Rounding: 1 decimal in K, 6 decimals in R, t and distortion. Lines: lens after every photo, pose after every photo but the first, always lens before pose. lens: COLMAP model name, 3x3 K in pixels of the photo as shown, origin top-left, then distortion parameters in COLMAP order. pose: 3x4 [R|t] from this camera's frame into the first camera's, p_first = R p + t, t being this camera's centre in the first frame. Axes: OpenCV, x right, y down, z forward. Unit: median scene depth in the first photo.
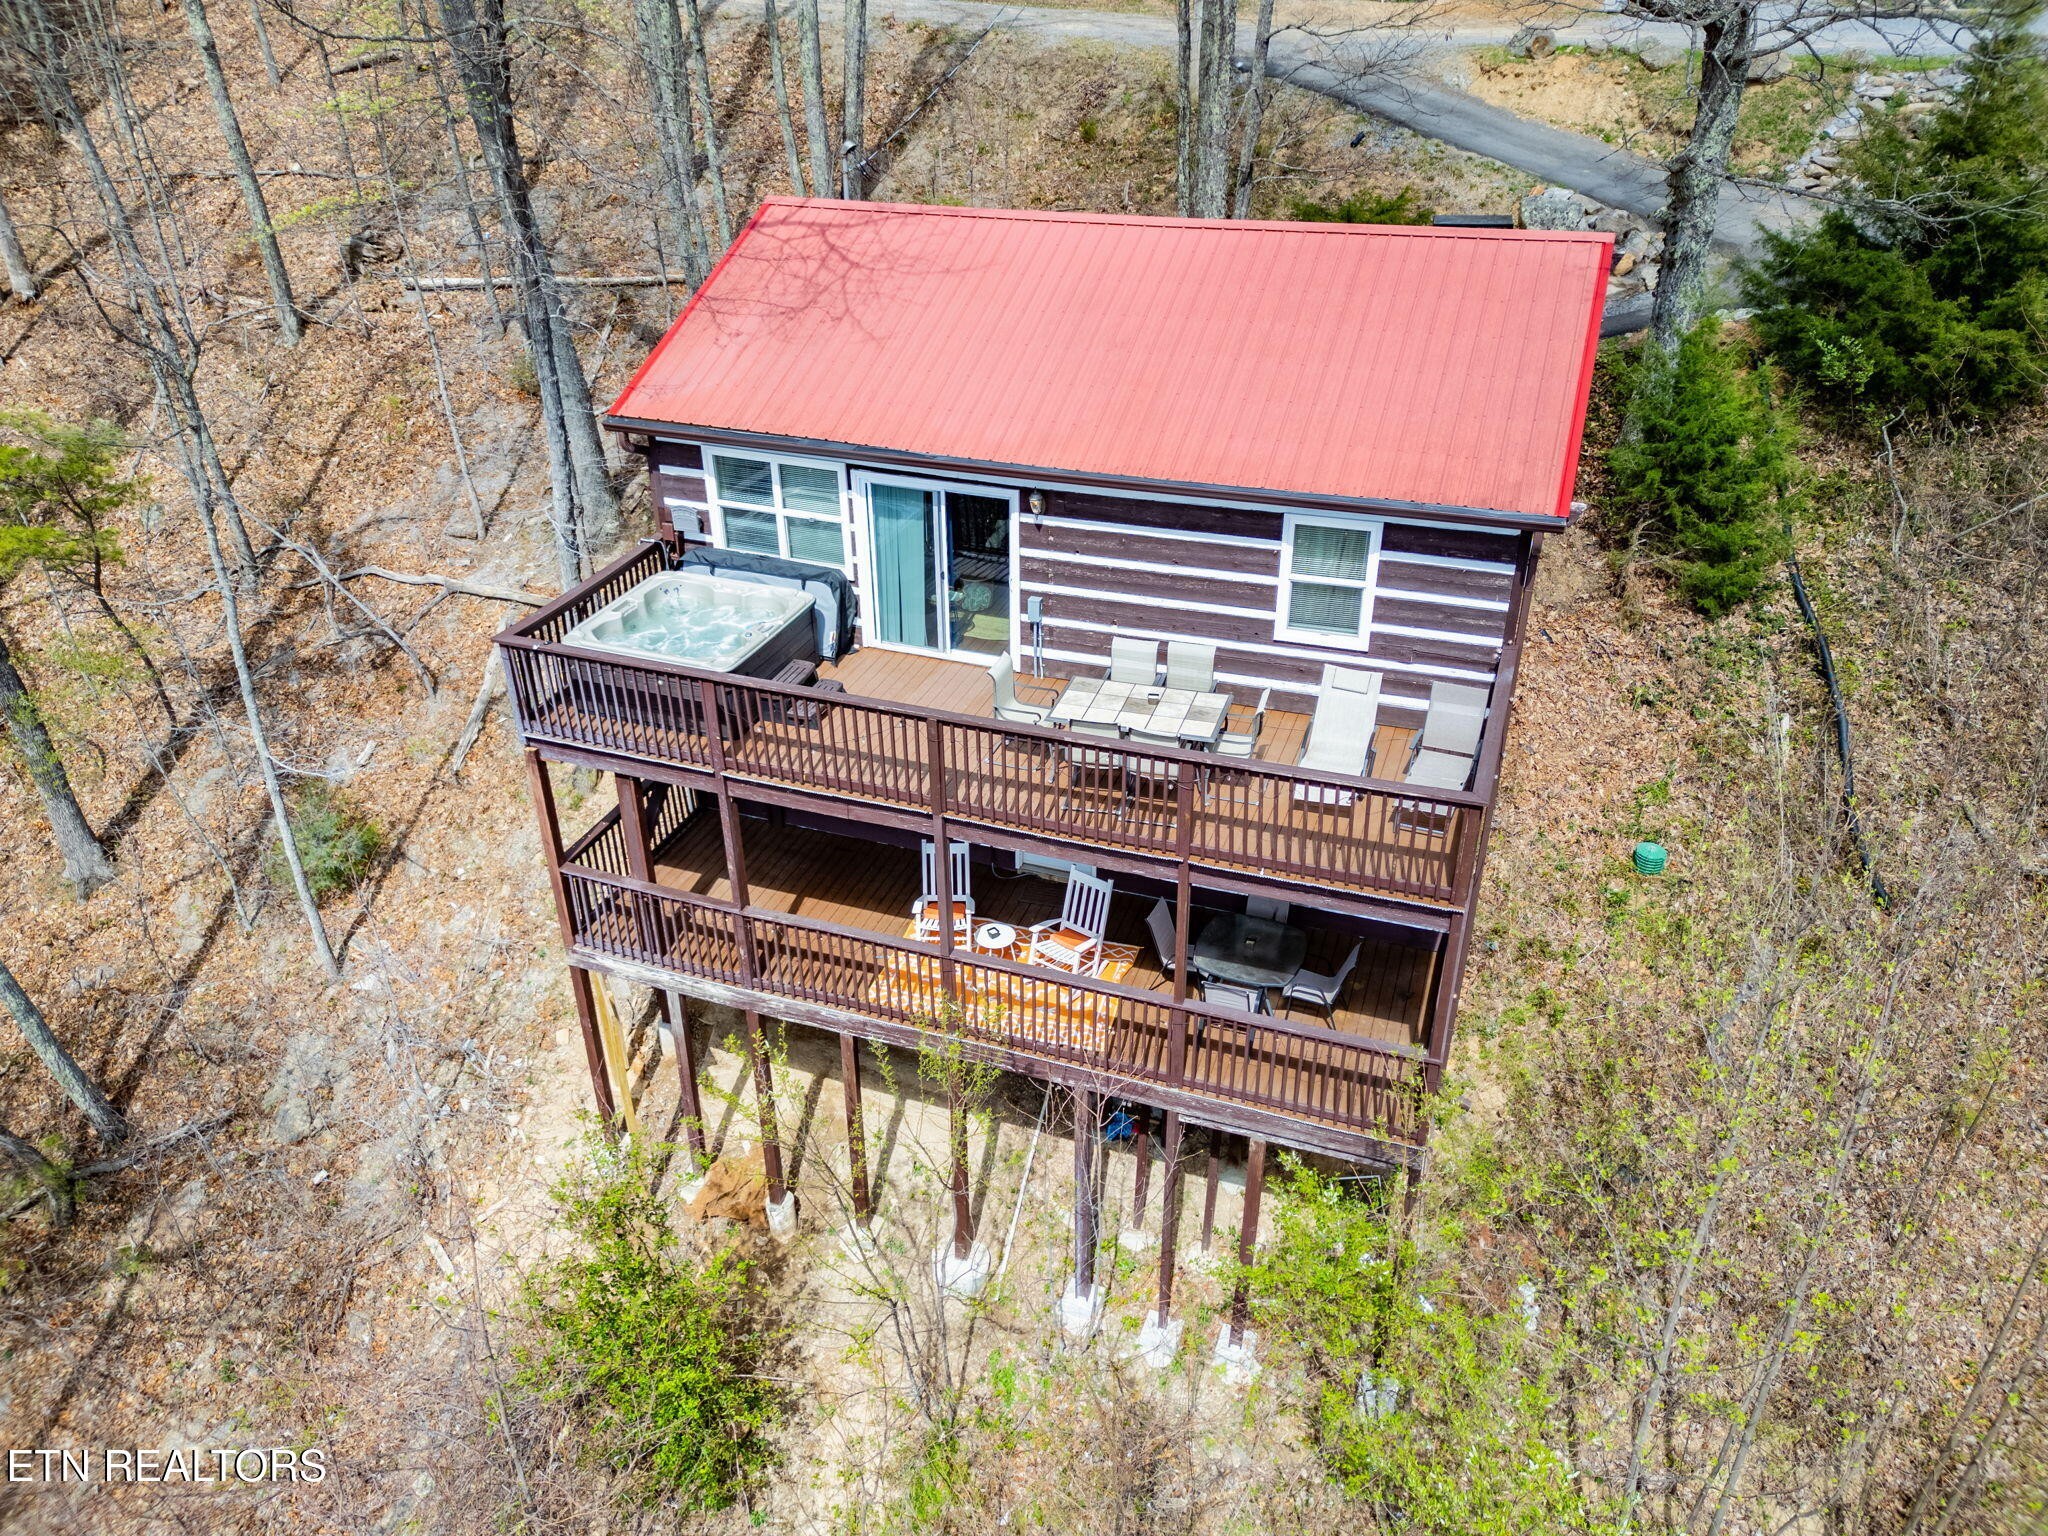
lens RADIAL K [[1502.3, 0, 1016.9], [0, 1502.3, 763.0], [0, 0, 1]] dist [0.031943, -0.012348]
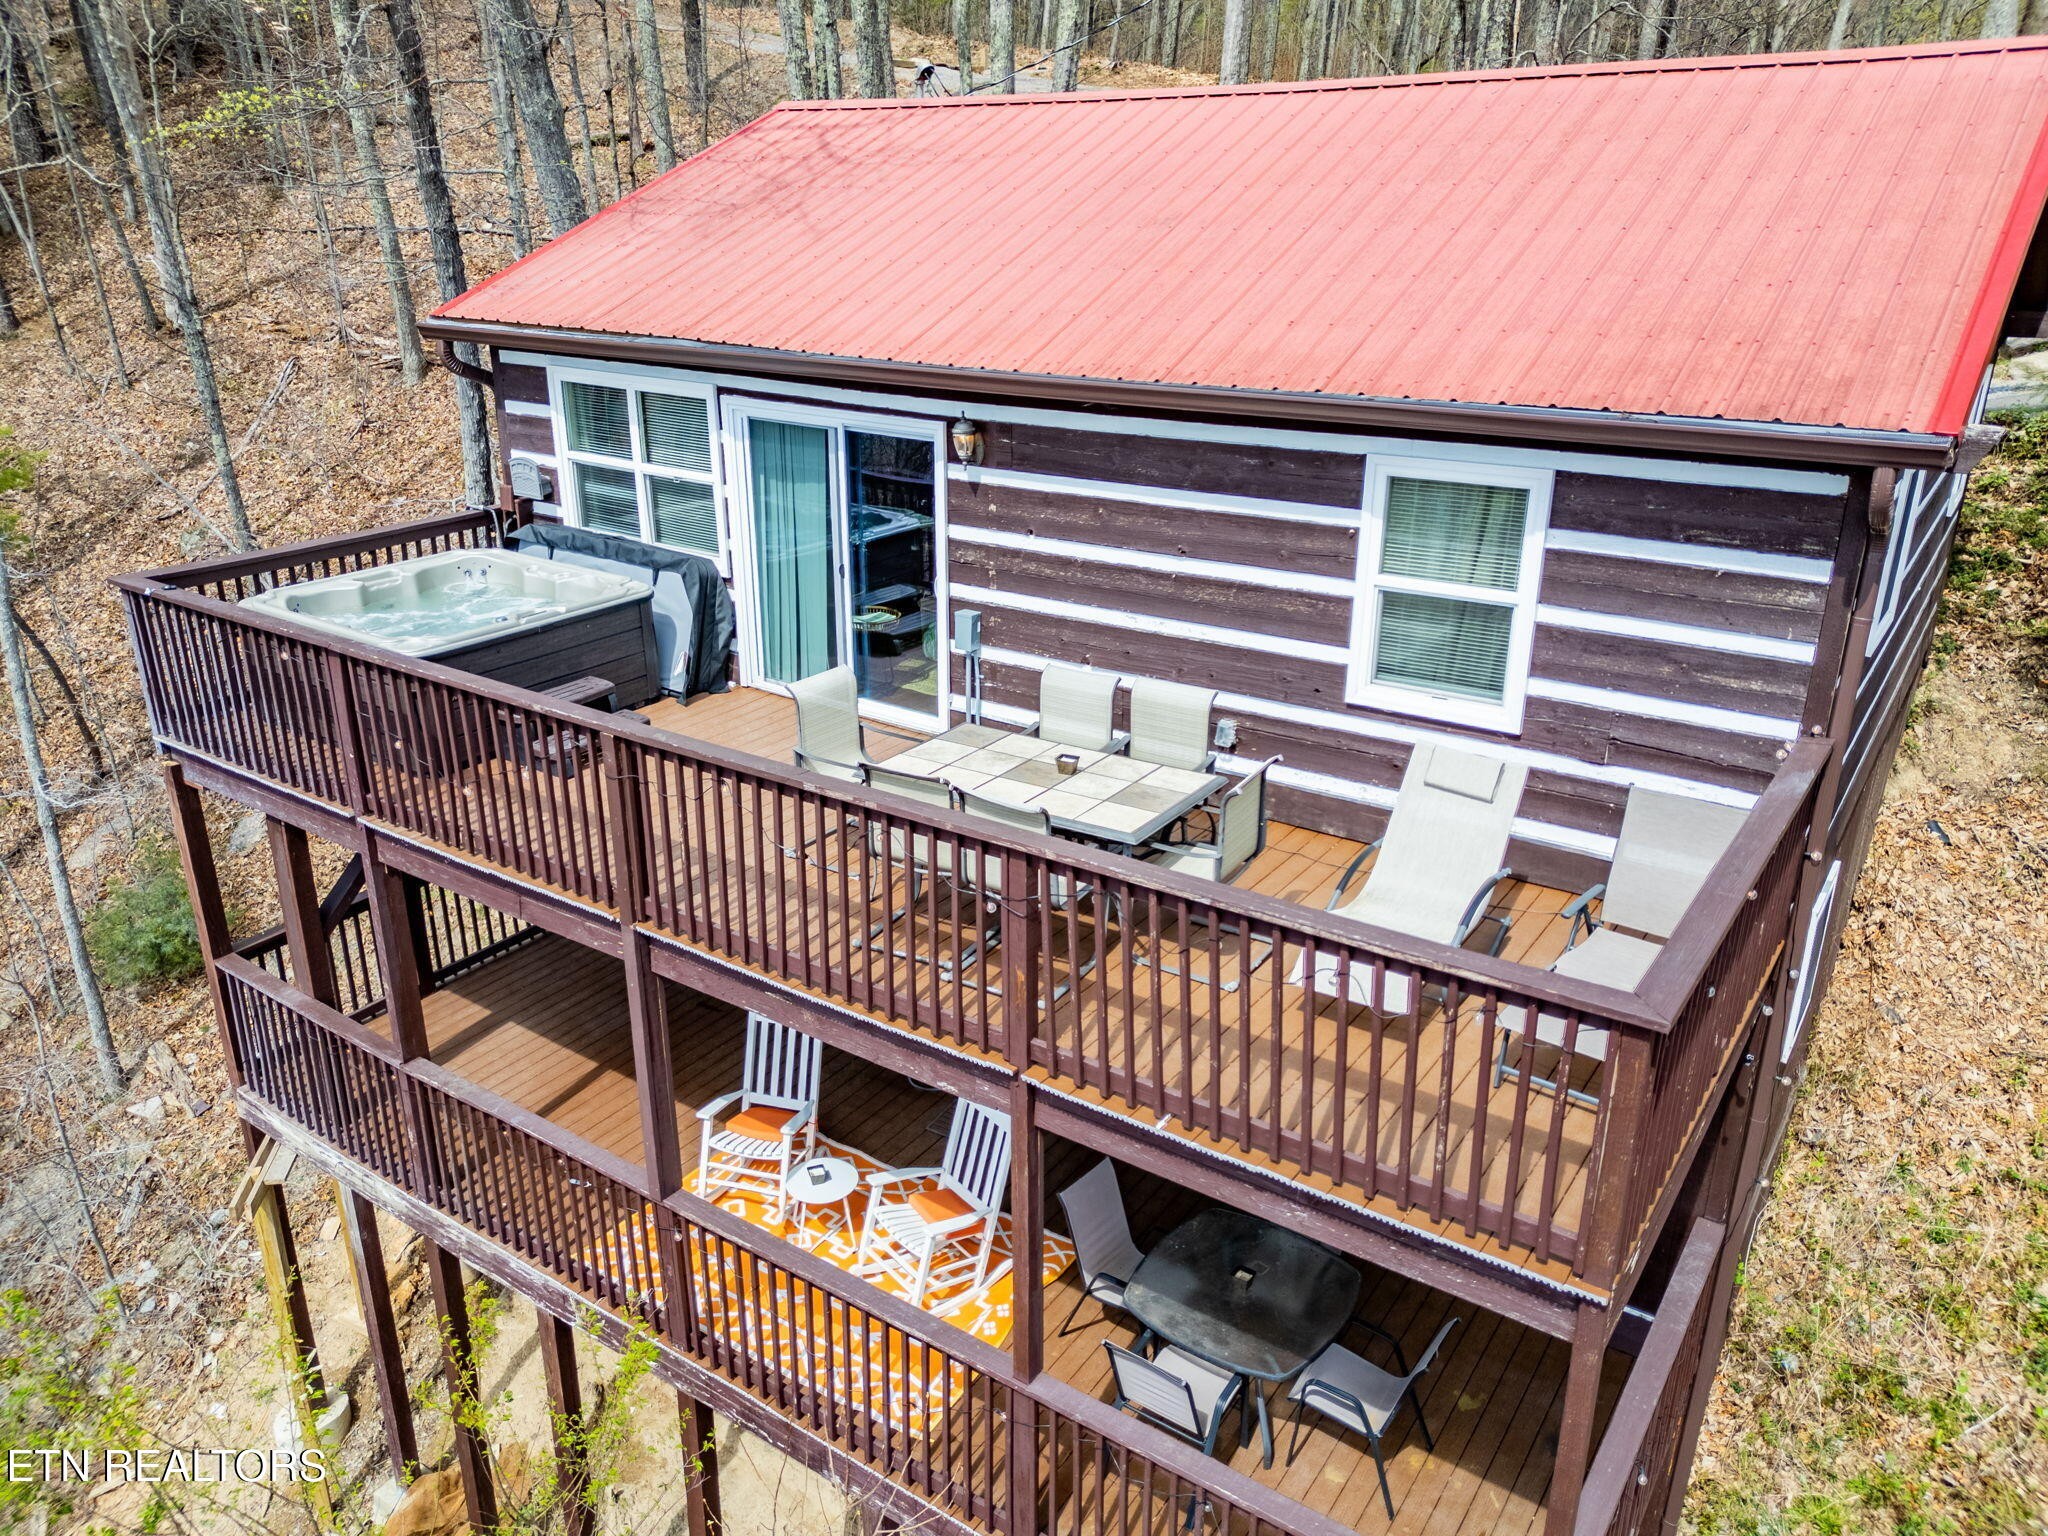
lens RADIAL K [[1502.3, 0, 1016.9], [0, 1502.3, 763.0], [0, 0, 1]] dist [0.031943, -0.012348]
pose [[0.966134, 0.104665, -0.235860, 0.178303], [-0.139923, 0.980491, -0.138053, 0.028585], [0.216809, 0.166380, 0.961931, 0.439993]]
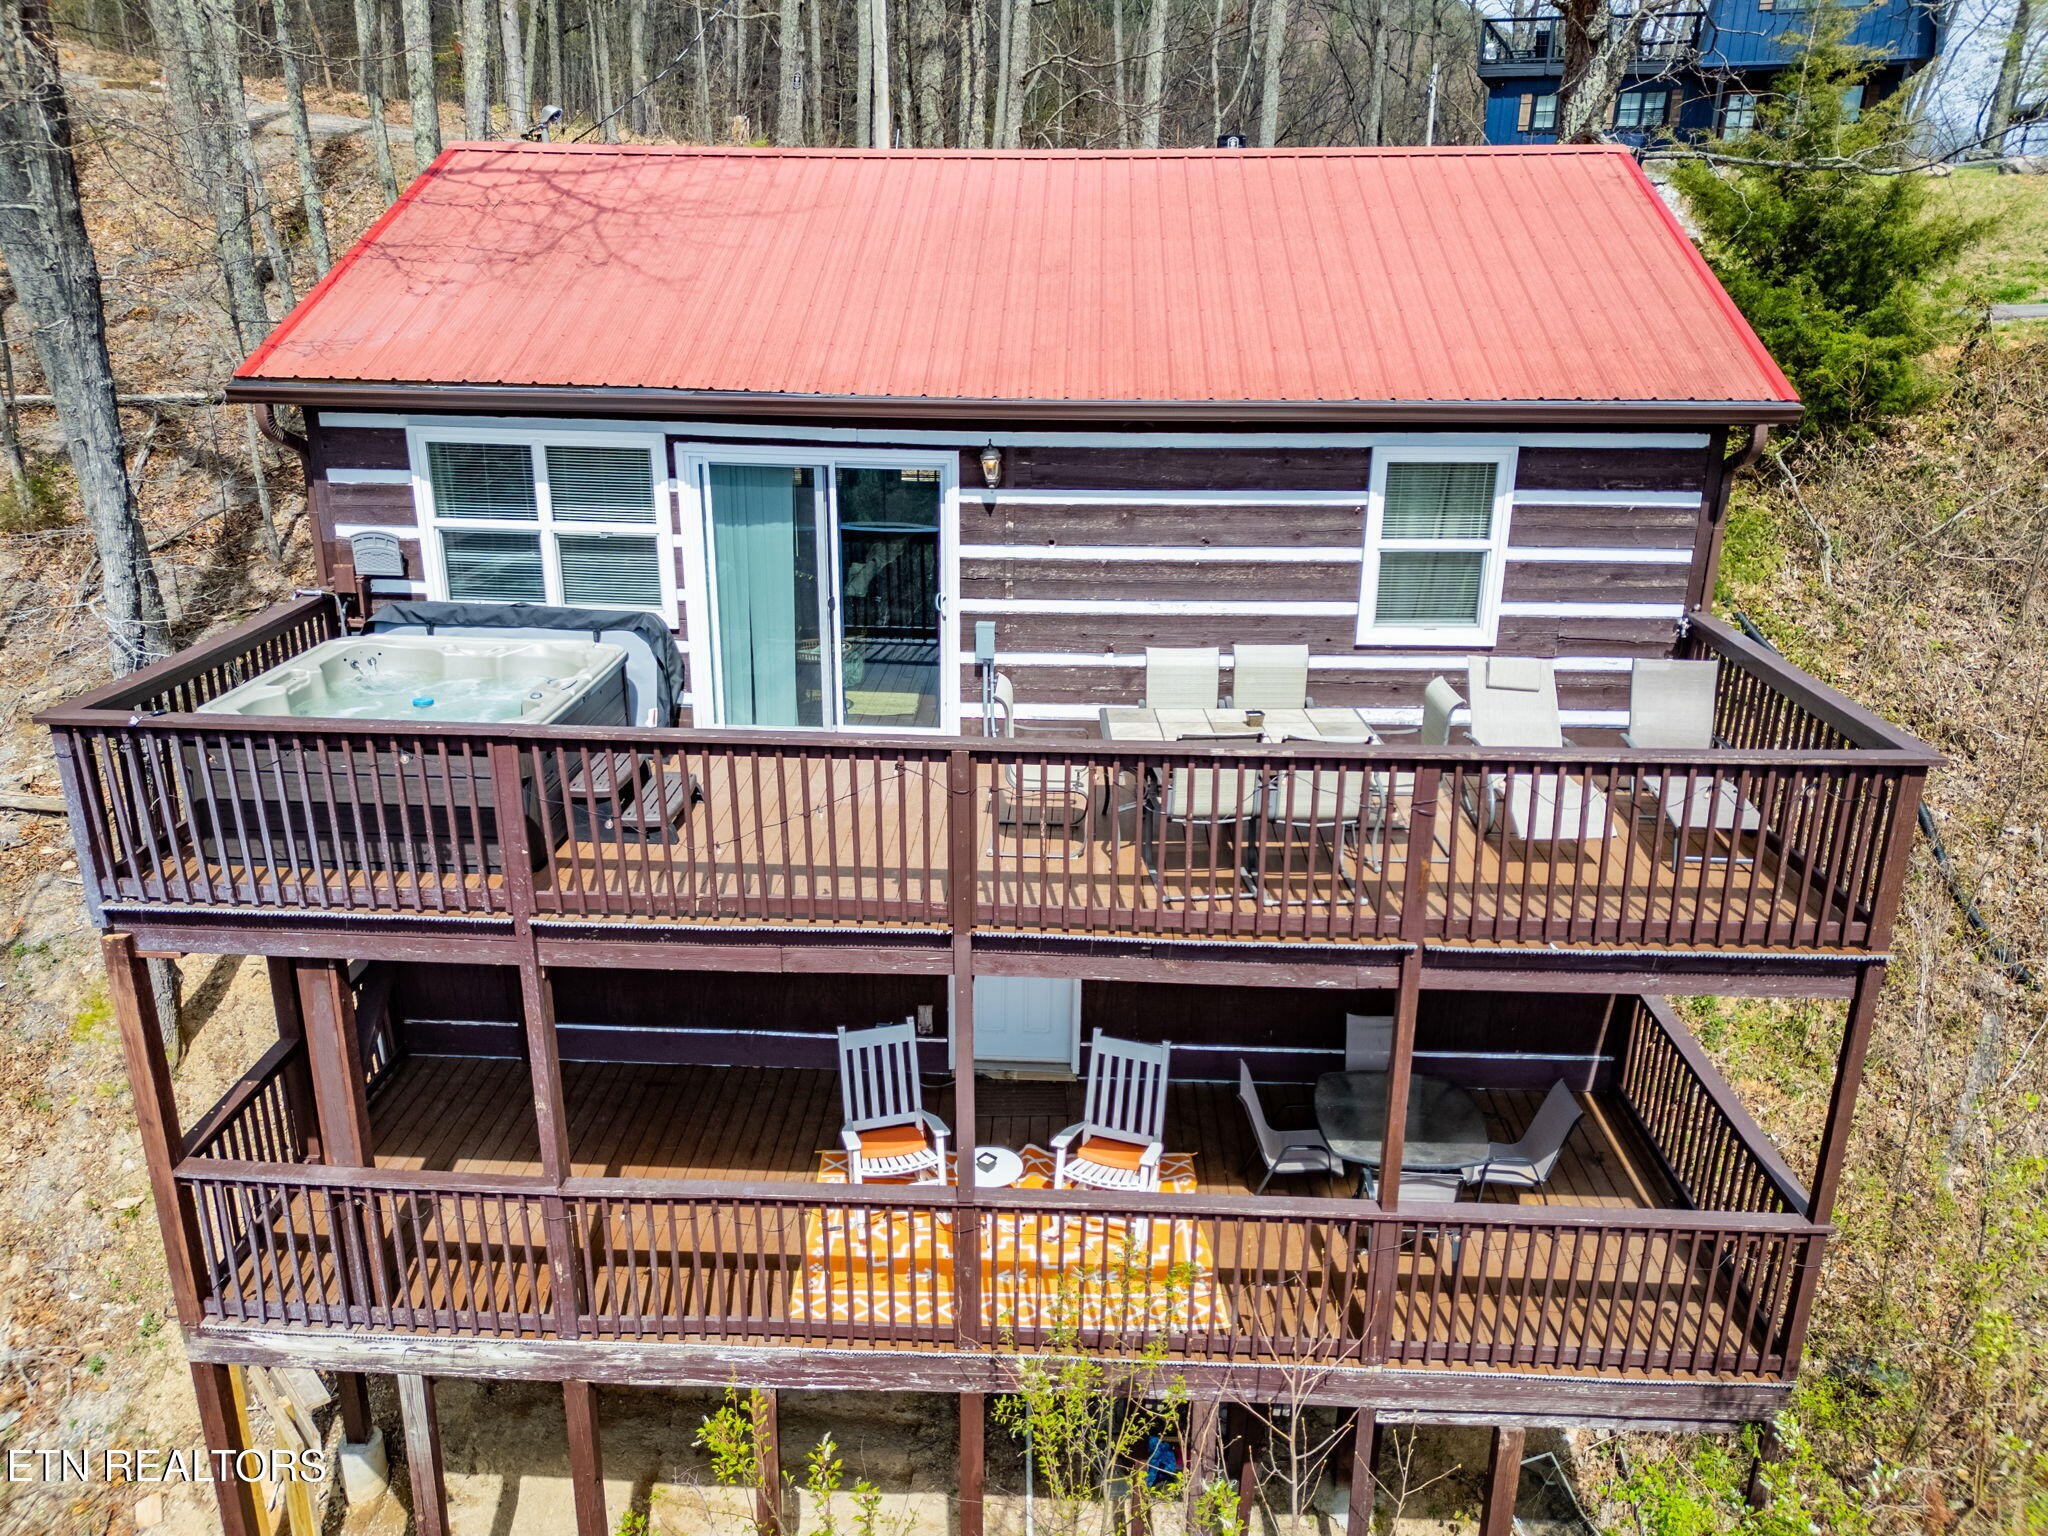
lens RADIAL K [[1502.3, 0, 1016.9], [0, 1502.3, 763.0], [0, 0, 1]] dist [0.031943, -0.012348]
pose [[0.951615, -0.078684, 0.297047, -0.172389], [0.134244, 0.975989, -0.171534, 0.062412], [-0.276418, 0.203112, 0.939329, 0.398027]]
